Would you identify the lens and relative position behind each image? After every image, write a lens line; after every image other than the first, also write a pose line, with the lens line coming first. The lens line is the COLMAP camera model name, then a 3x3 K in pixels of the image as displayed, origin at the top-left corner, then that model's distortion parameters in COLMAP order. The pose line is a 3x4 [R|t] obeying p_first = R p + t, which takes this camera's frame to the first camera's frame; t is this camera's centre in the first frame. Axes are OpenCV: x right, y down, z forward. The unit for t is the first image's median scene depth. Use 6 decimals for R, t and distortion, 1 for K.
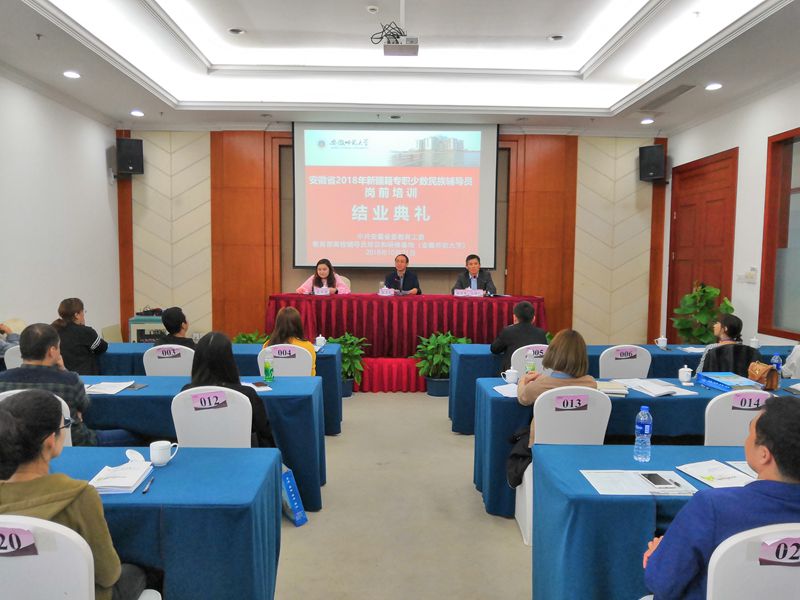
lens RADIAL K [[635.7, 0, 400.8], [0, 635.7, 302.0], [0, 0, 1]] dist [0.055340, -0.019043]
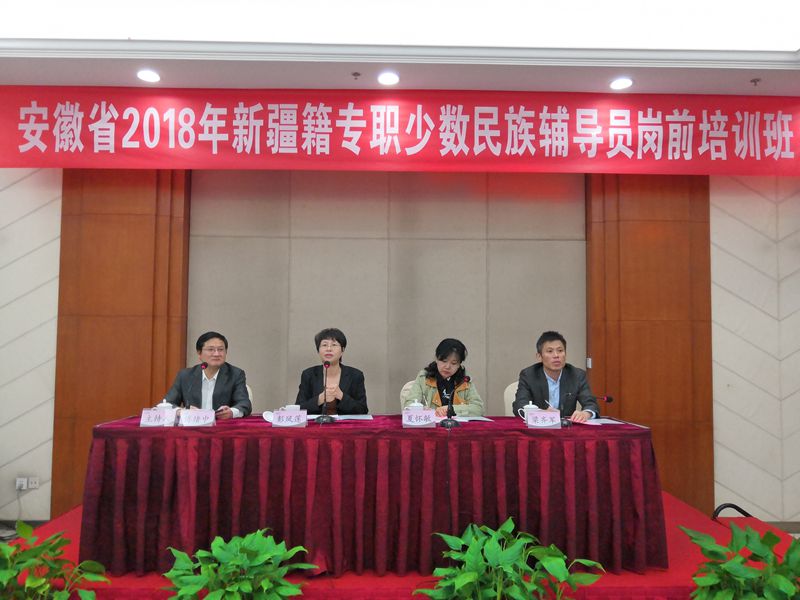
lens RADIAL K [[635.7, 0, 398.8], [0, 635.7, 304.2], [0, 0, 1]] dist [0.055340, -0.019043]
pose [[0.999963, -0.002506, -0.008289, 0.005688], [0.001513, 0.993042, -0.117749, -0.039525], [0.008526, 0.117732, 0.993009, 0.530837]]
